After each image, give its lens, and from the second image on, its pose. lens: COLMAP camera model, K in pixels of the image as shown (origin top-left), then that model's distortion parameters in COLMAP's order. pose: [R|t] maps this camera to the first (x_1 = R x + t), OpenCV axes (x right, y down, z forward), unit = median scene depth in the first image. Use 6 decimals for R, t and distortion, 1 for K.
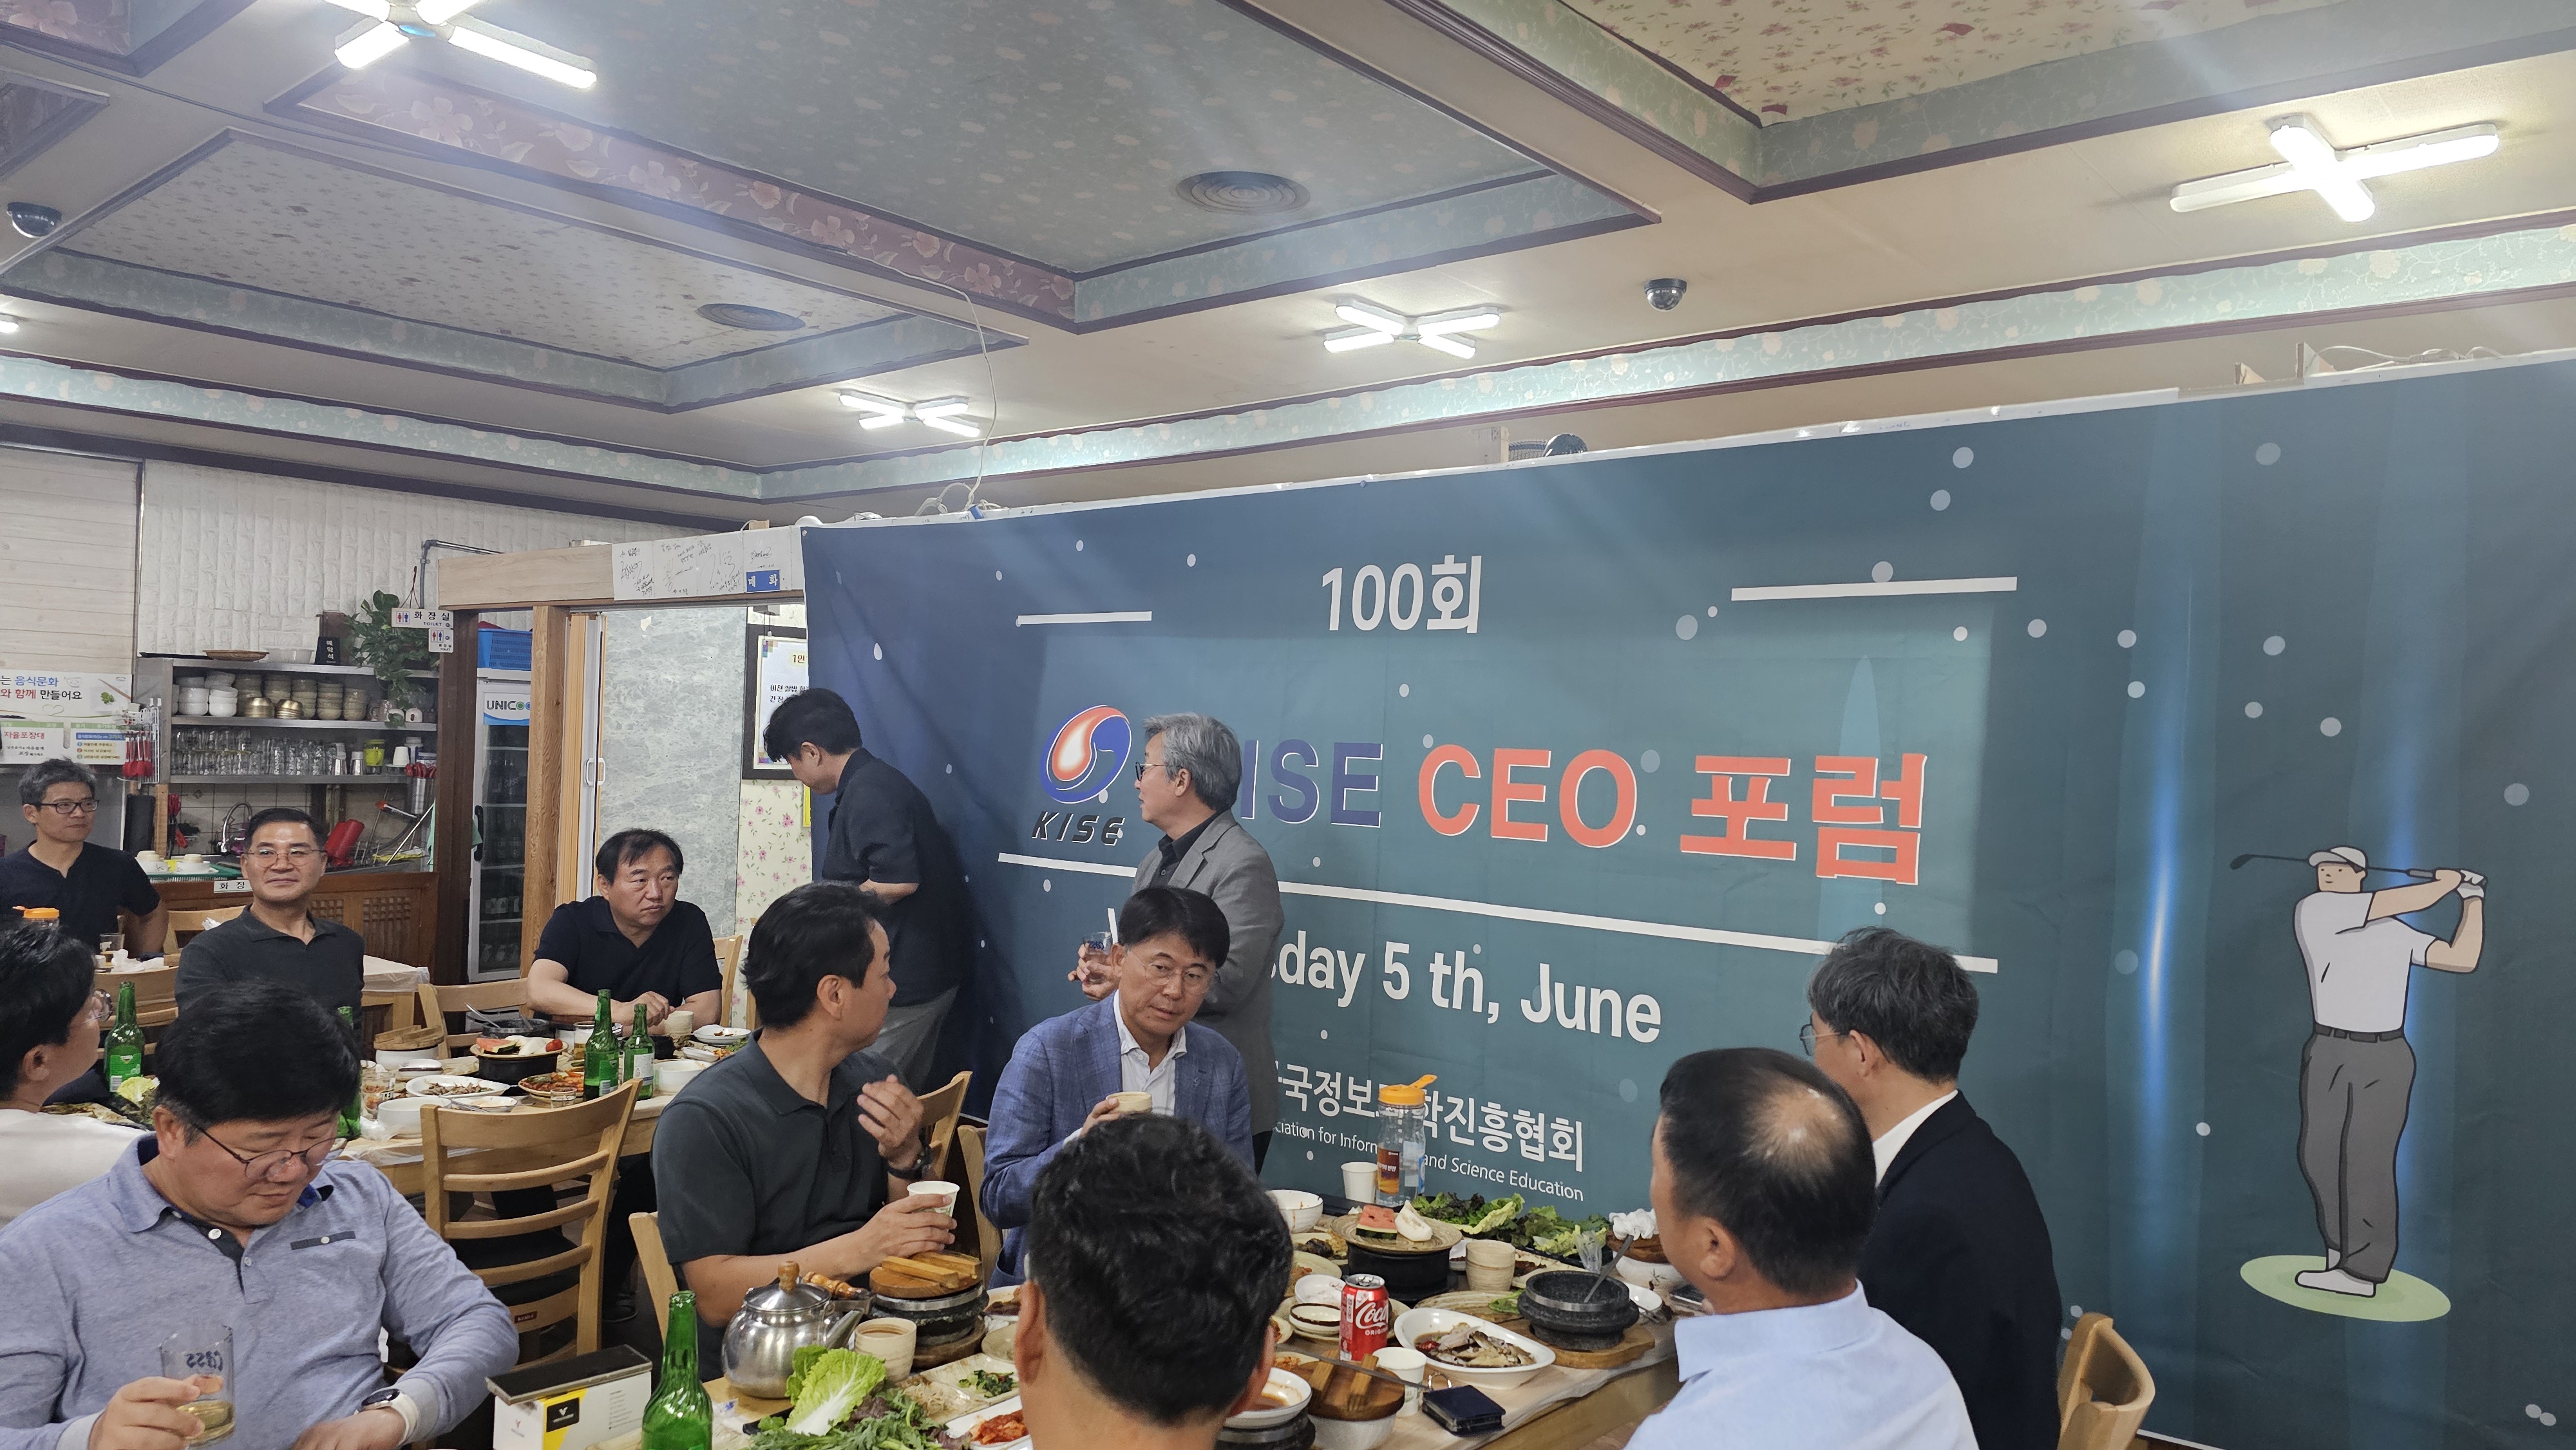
lens RADIAL K [[1748.9, 0, 1306.4], [0, 1748.9, 737.3], [0, 0, 1]] dist [0.095287, -0.104036]
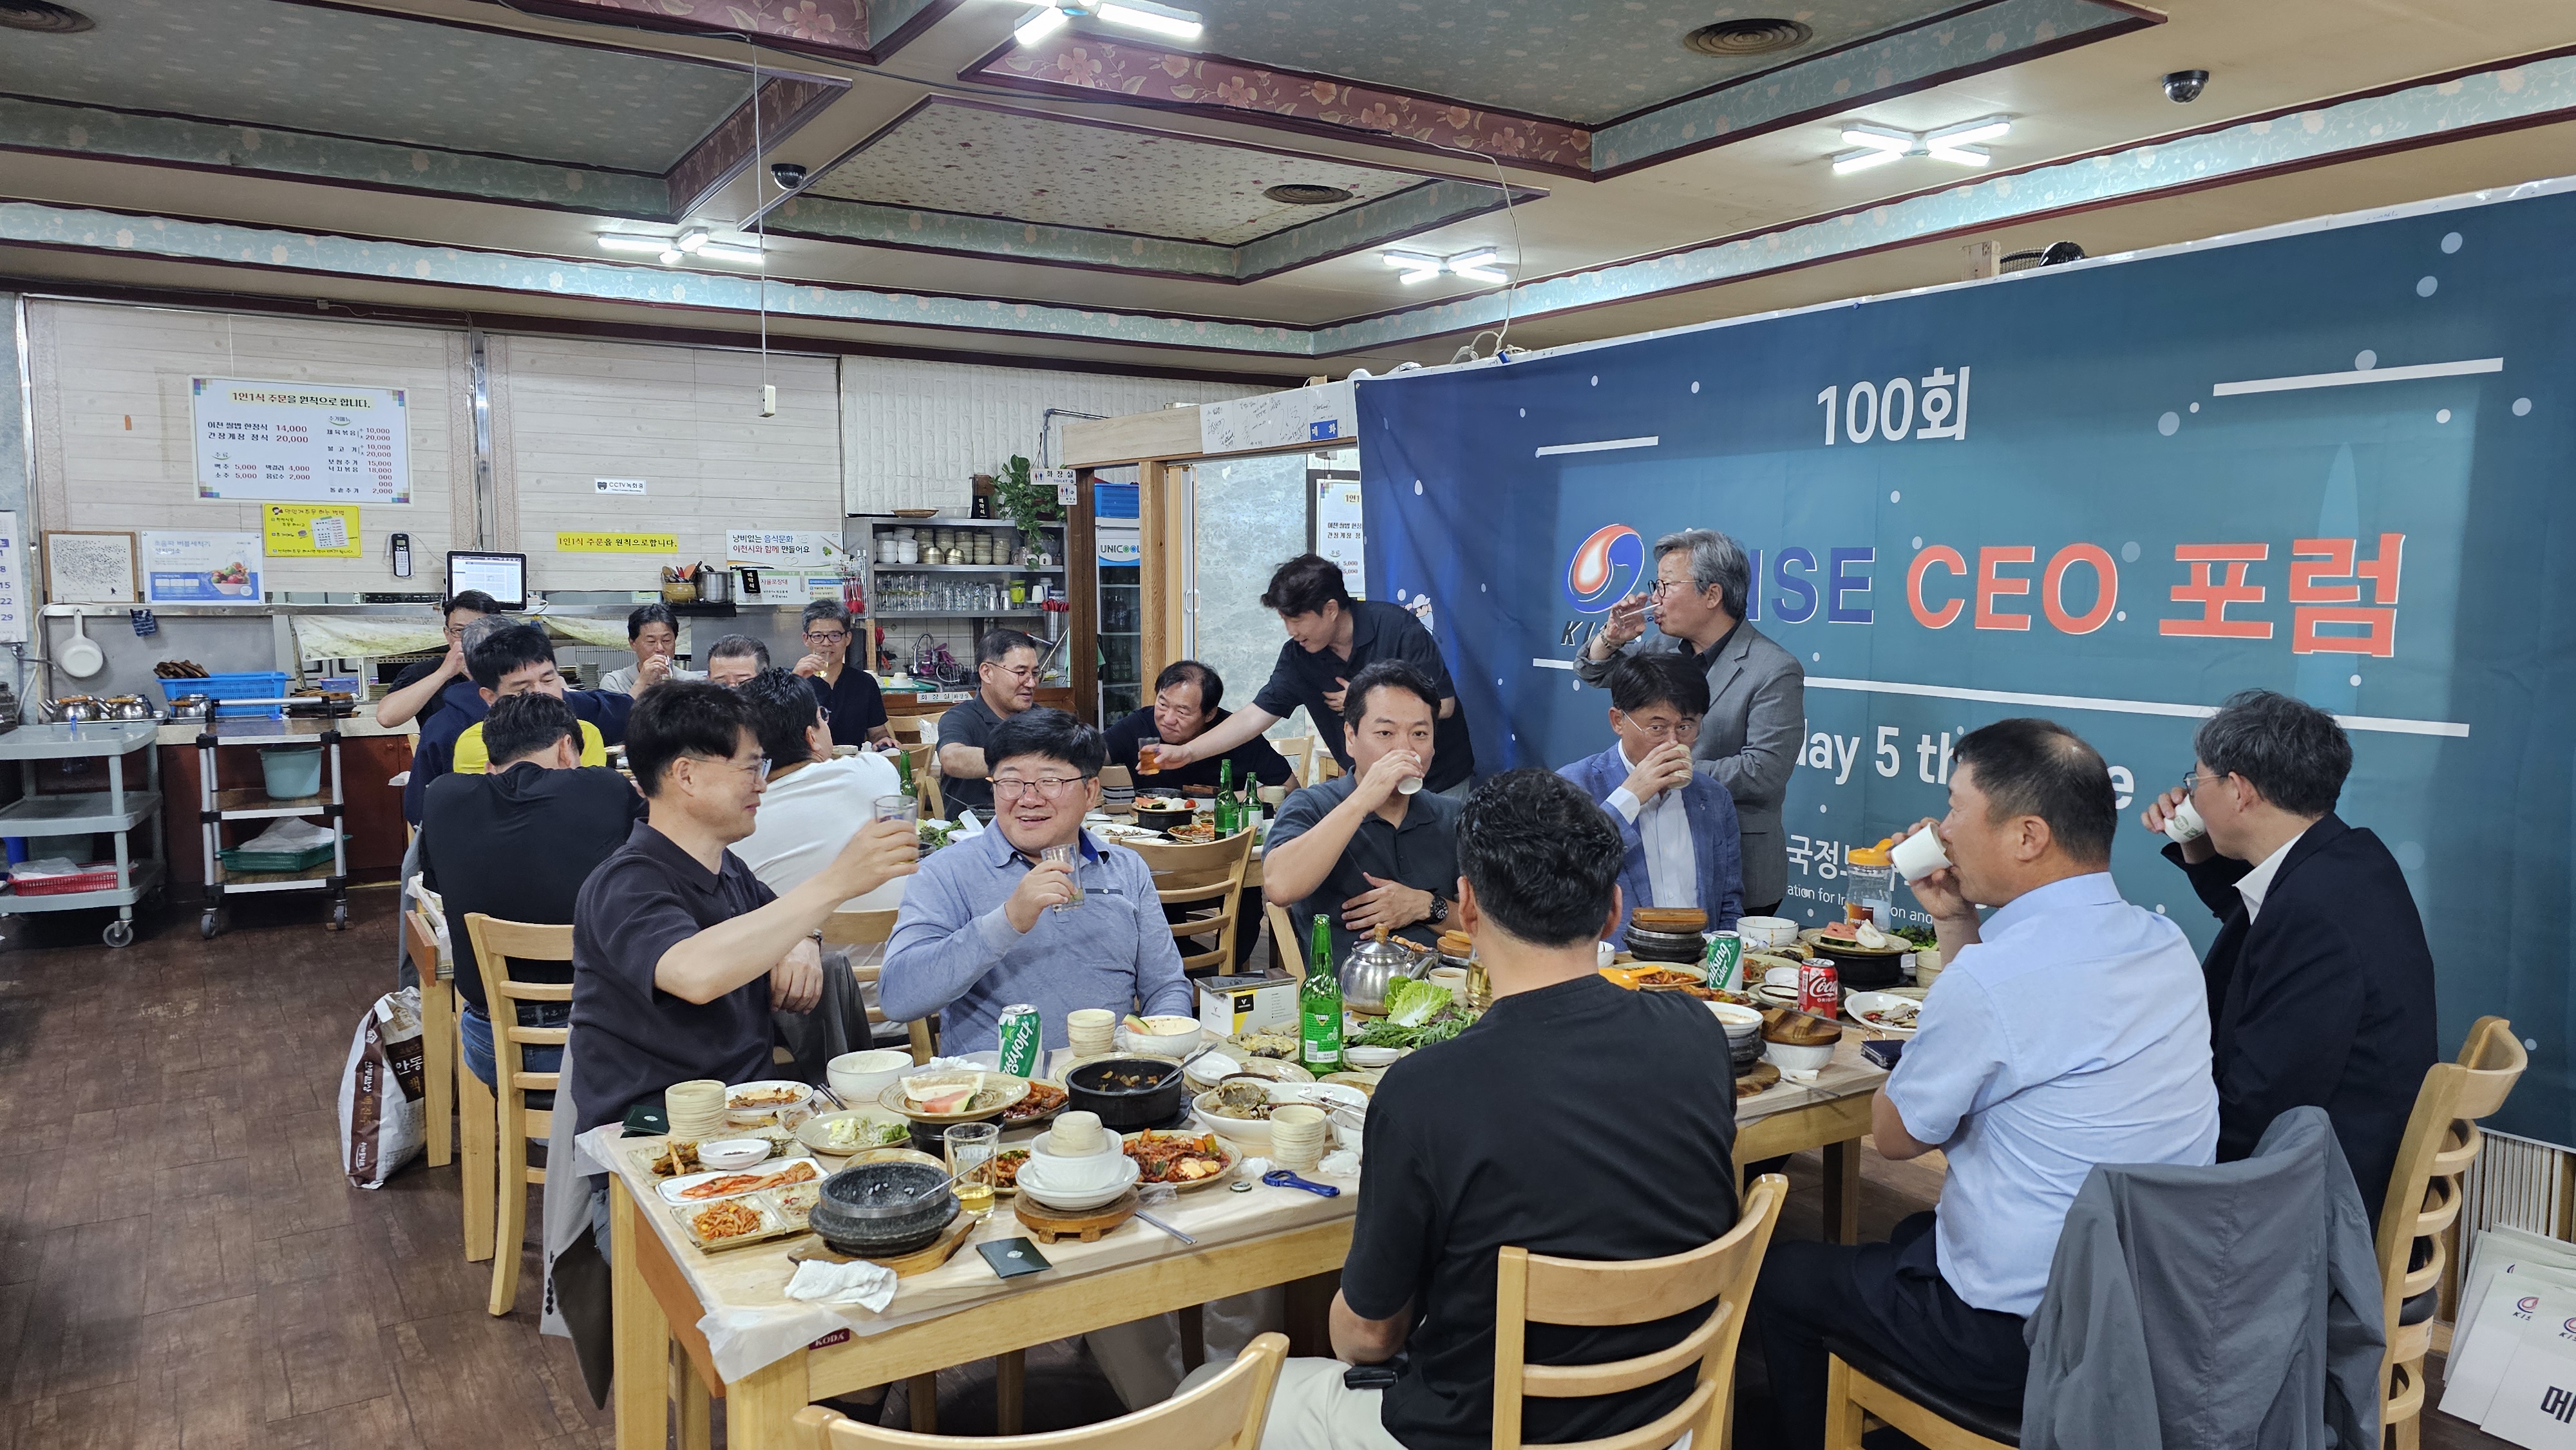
lens RADIAL K [[1764.3, 0, 1312.7], [0, 1764.3, 730.2], [0, 0, 1]] dist [0.103413, -0.098285]
pose [[0.956071, -0.002783, -0.293121, 0.027116], [0.028788, 0.996012, 0.084442, 0.010567], [0.291717, -0.089171, 0.952339, -0.137355]]
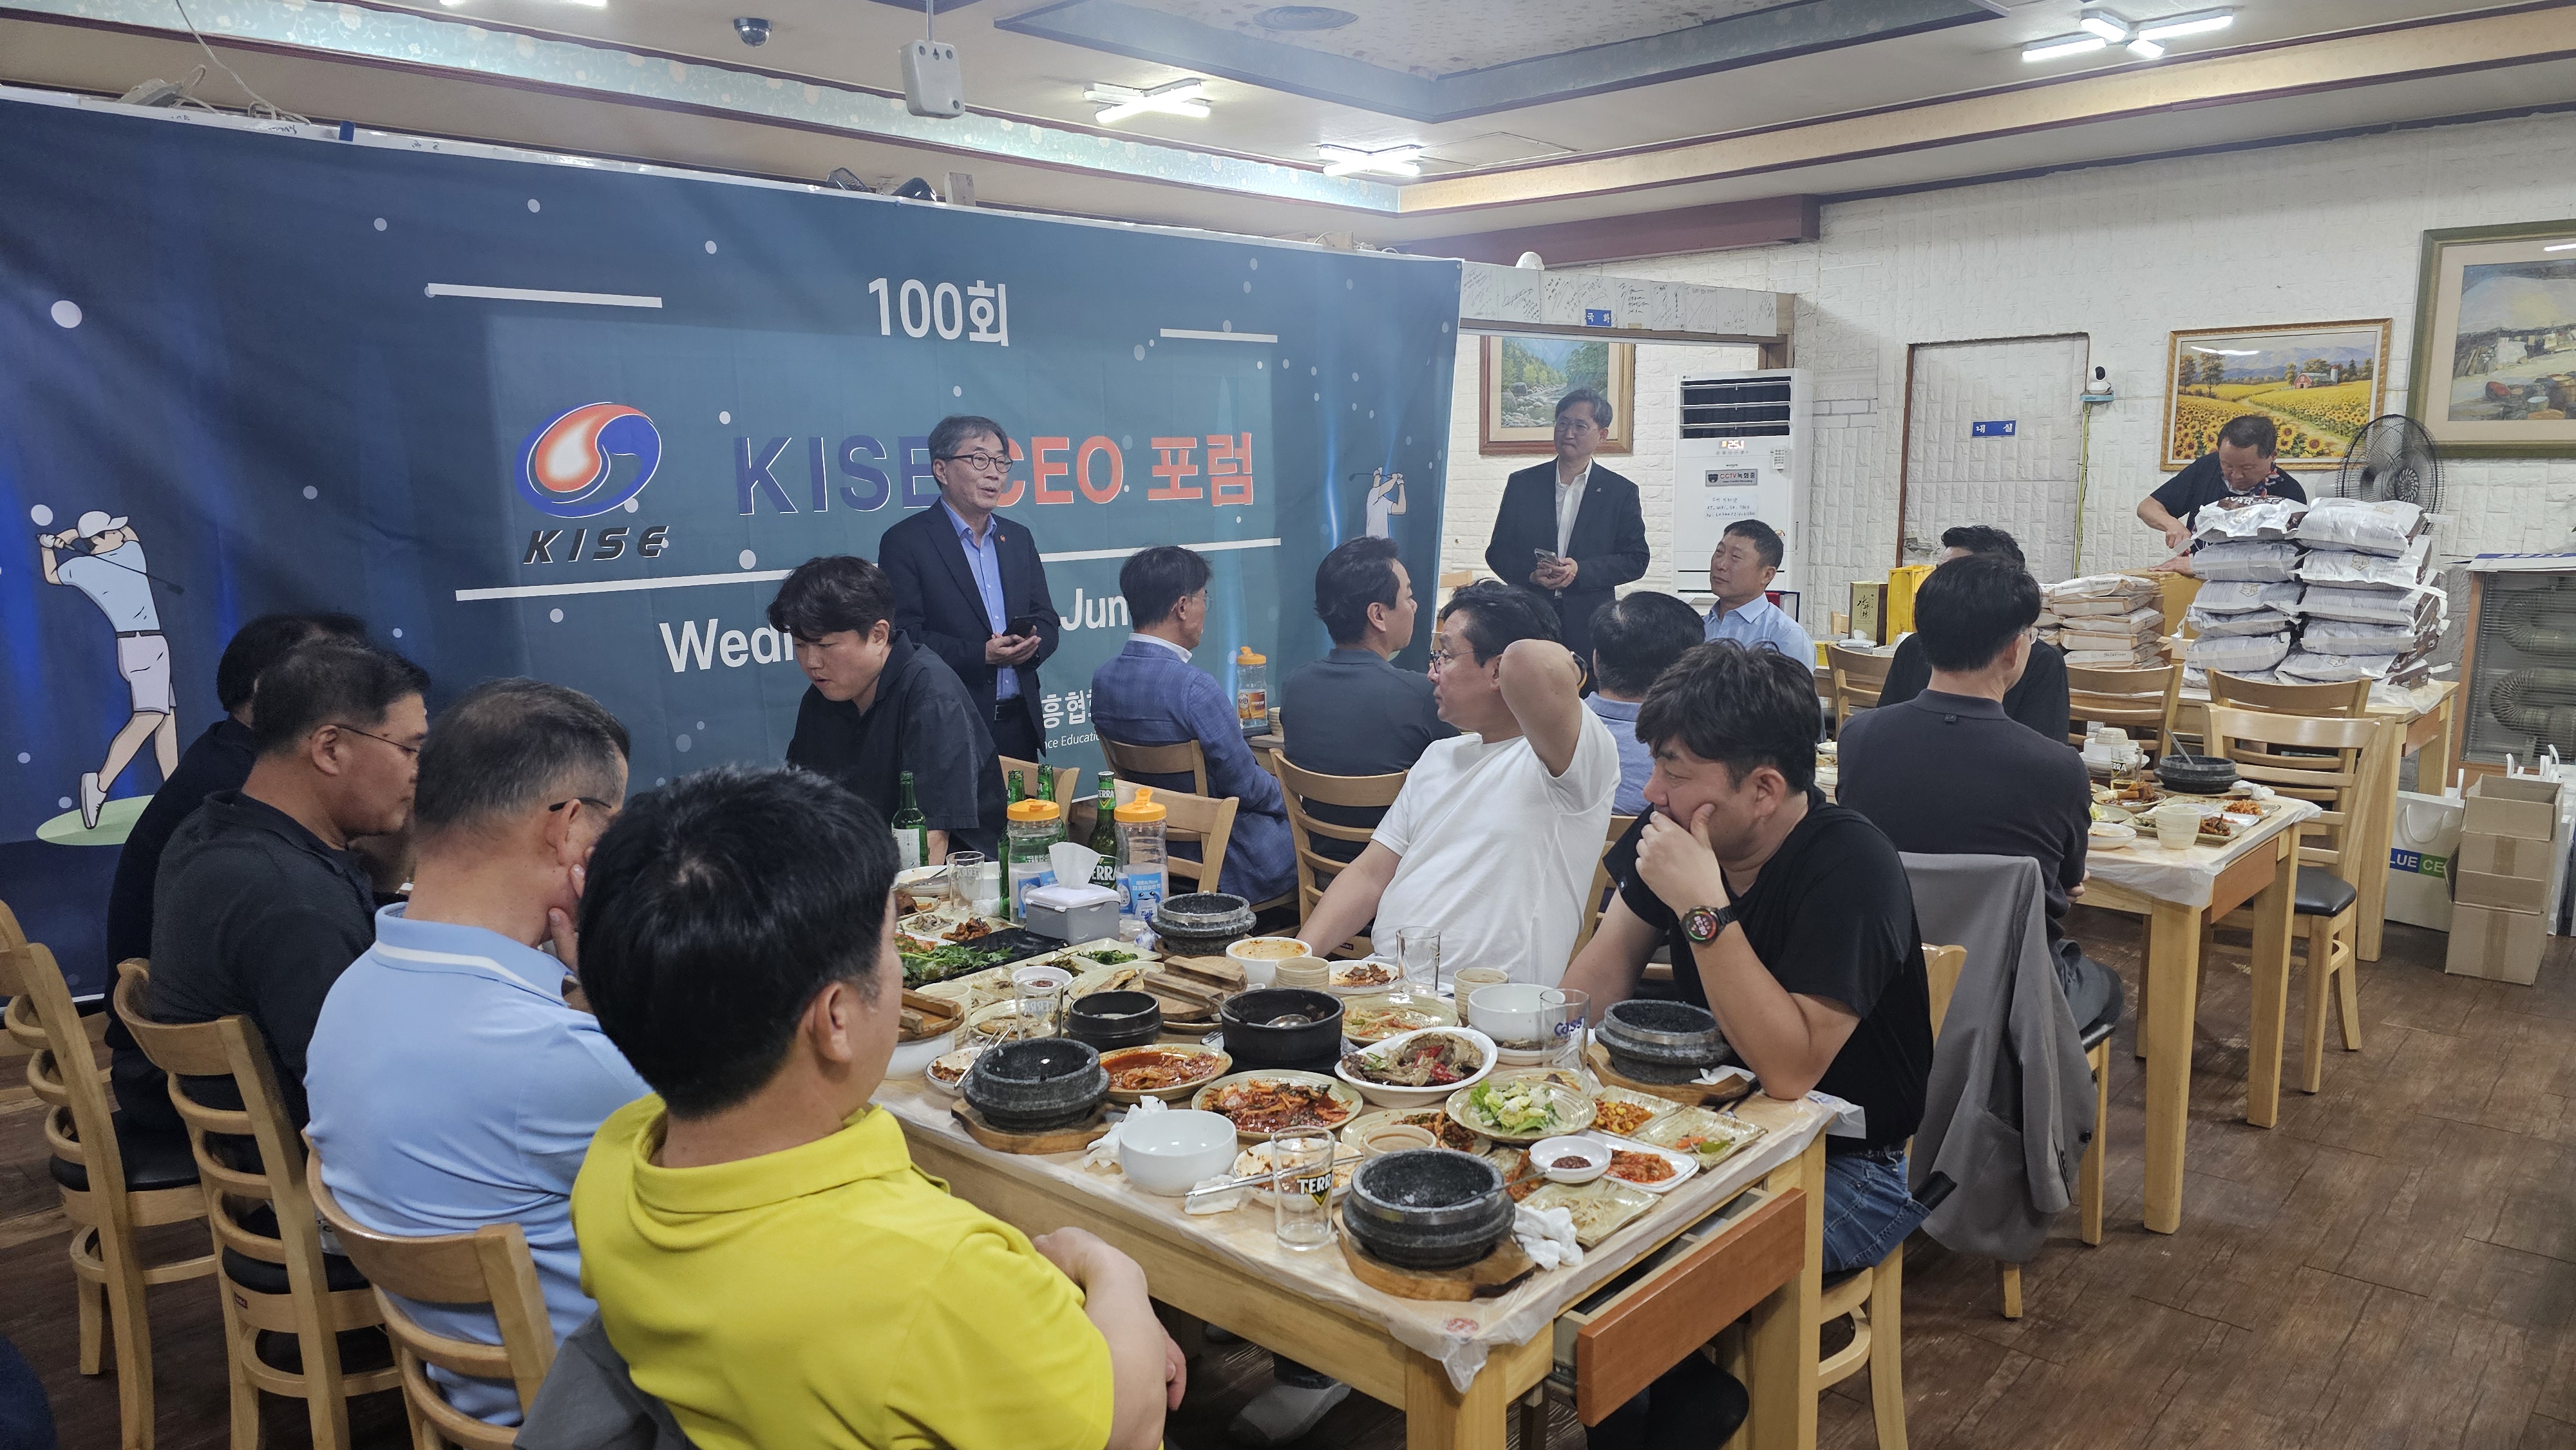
lens RADIAL K [[1689.5, 0, 1284.5], [0, 1689.5, 757.1], [0, 0, 1]] dist [0.064271, -0.063582]
pose [[0.025953, -0.212675, 0.976778, -0.885715], [0.009542, 0.977116, 0.212495, -0.020548], [-0.999618, 0.003806, 0.027389, 0.566248]]
